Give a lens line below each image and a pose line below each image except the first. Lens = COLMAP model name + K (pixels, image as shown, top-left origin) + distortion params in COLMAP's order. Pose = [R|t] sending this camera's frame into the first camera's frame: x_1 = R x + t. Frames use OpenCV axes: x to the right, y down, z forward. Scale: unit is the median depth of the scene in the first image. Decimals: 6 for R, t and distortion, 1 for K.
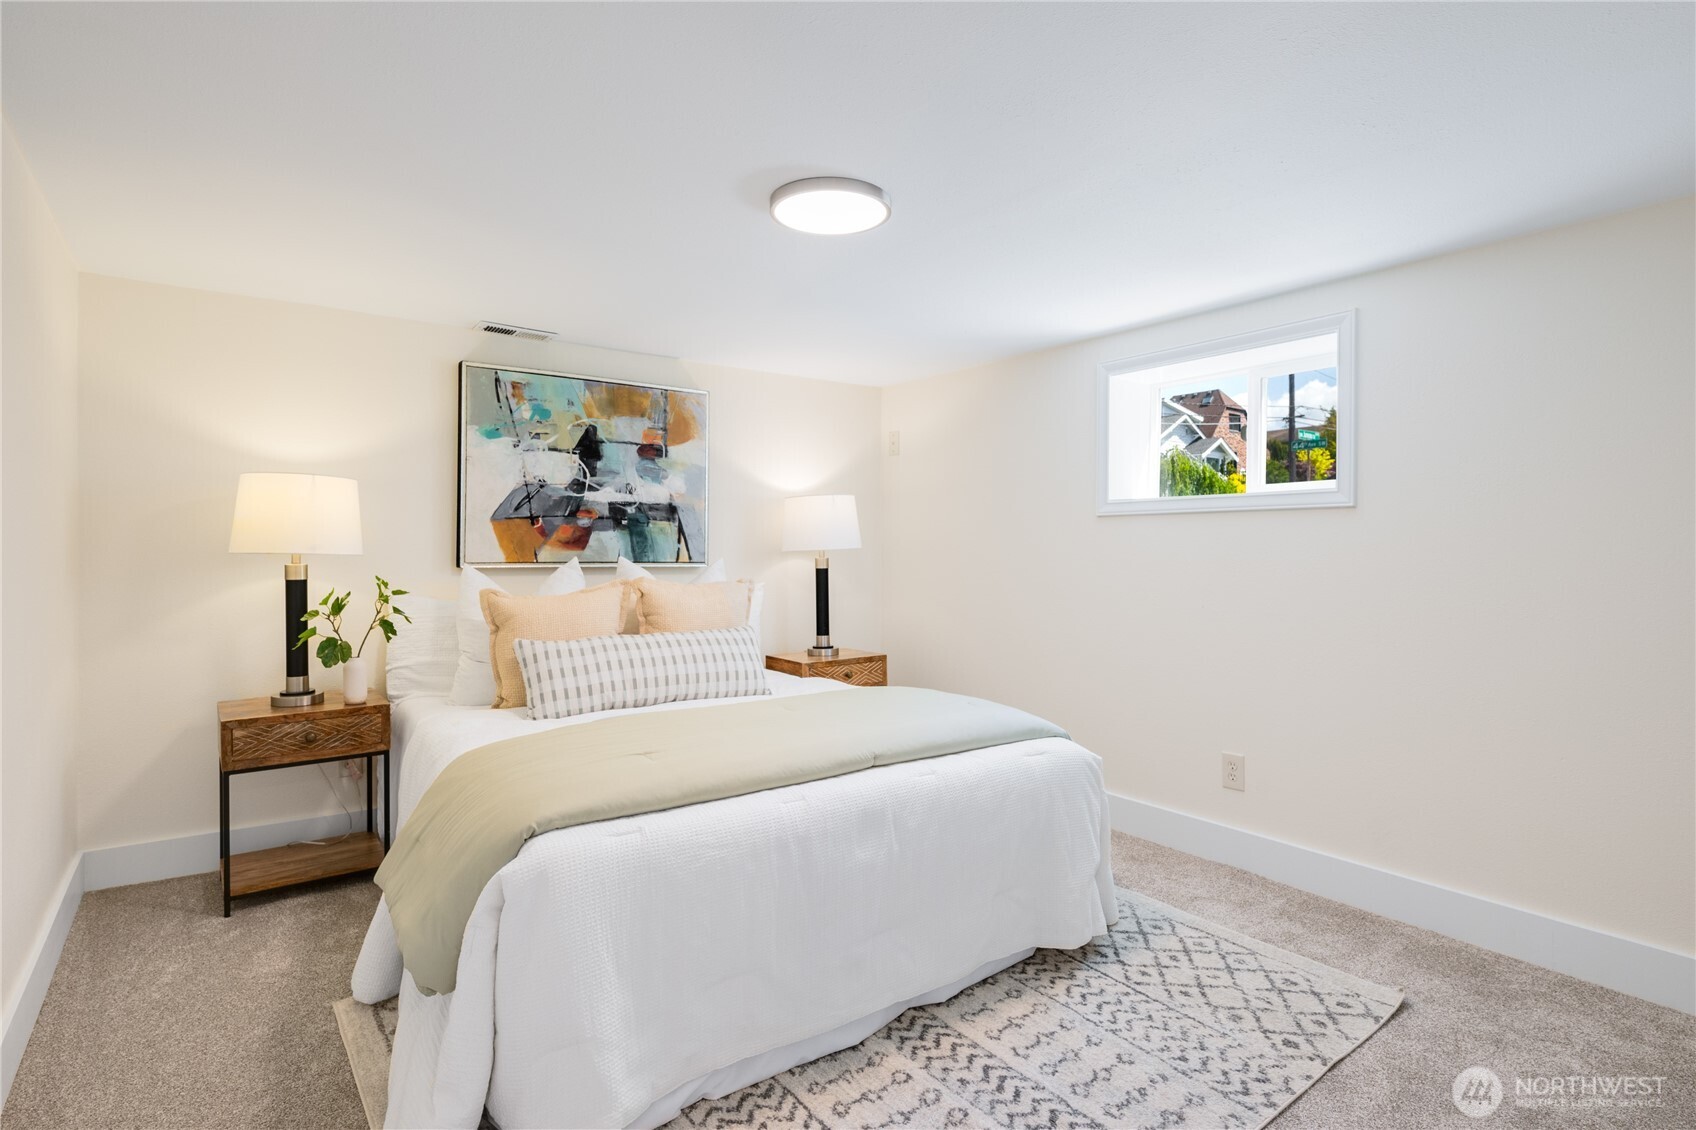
lens RADIAL K [[858.9, 0, 847.4], [0, 858.9, 586.7], [0, 0, 1]] dist [0.000651, -0.000059]
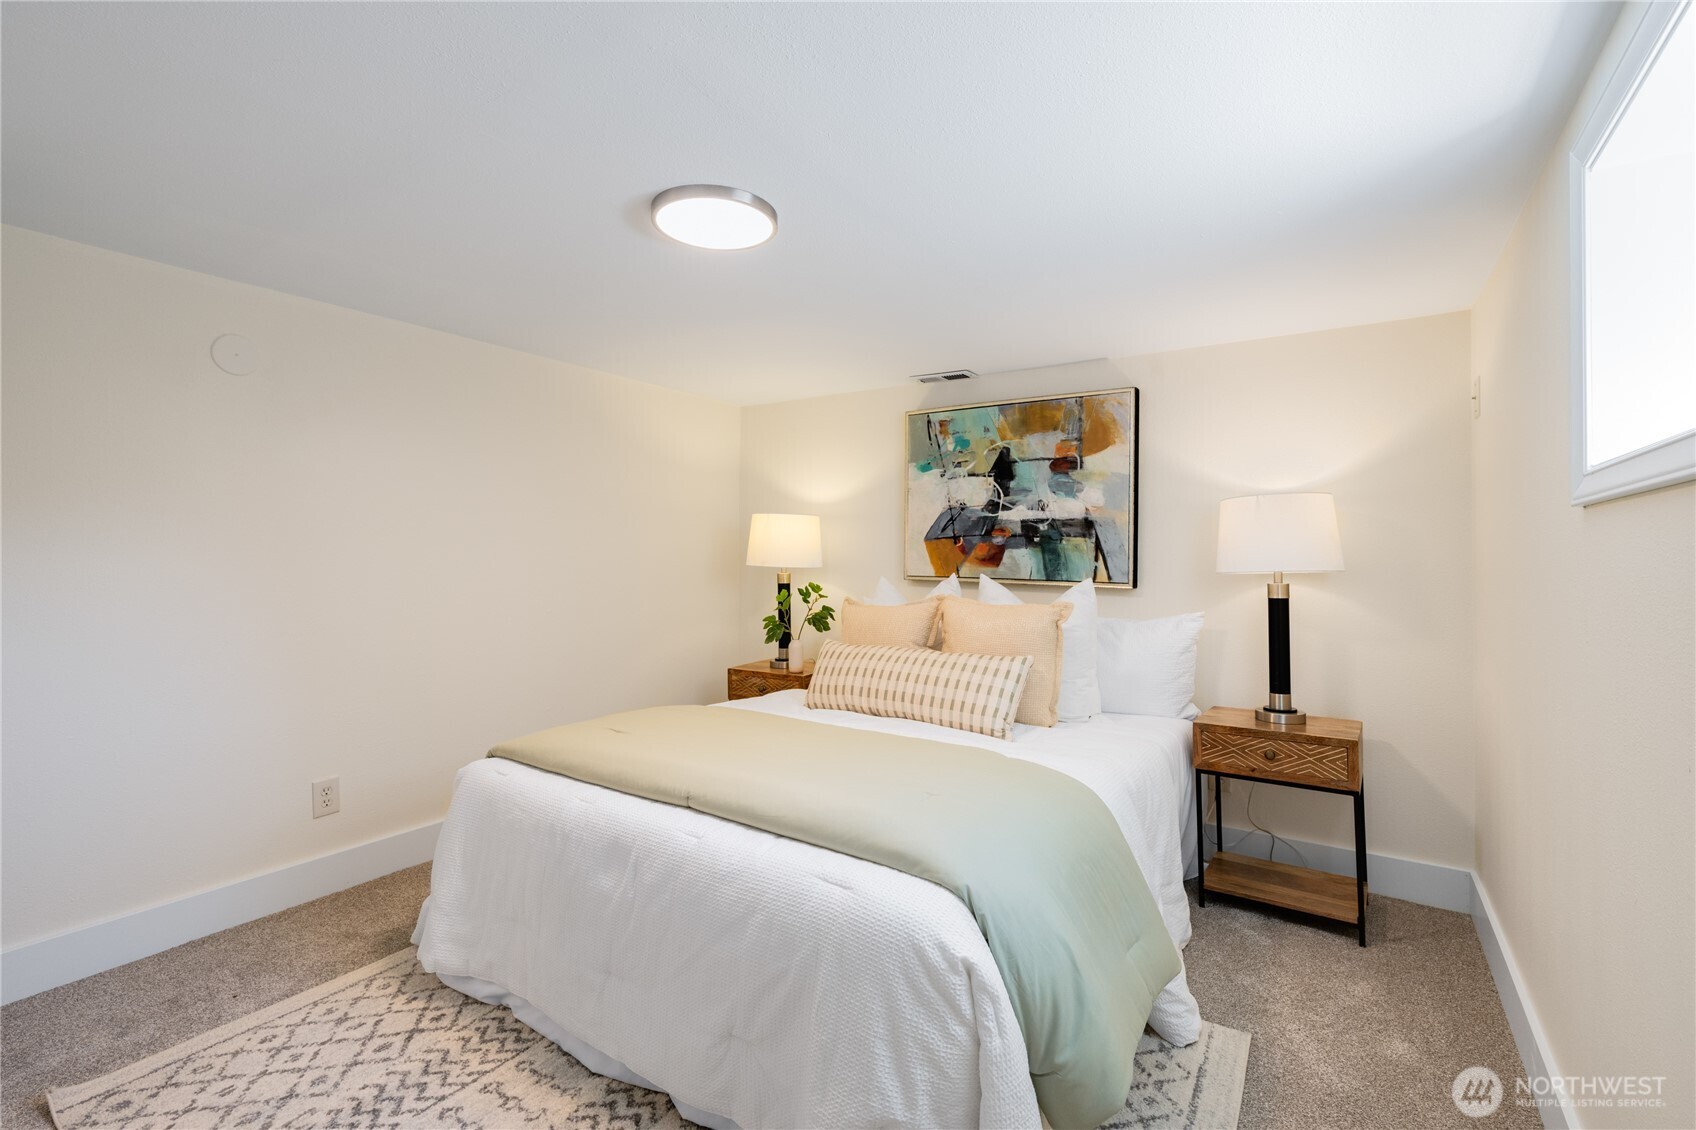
lens RADIAL K [[756.0, 0, 839.9], [0, 756.0, 559.3], [0, 0, 1]] dist [0.002984, 0.000259]
pose [[0.337420, 0.007287, -0.941326, 0.493853], [-0.051219, 0.998631, -0.010629, -0.032206], [0.939960, 0.051800, 0.337332, 0.505685]]
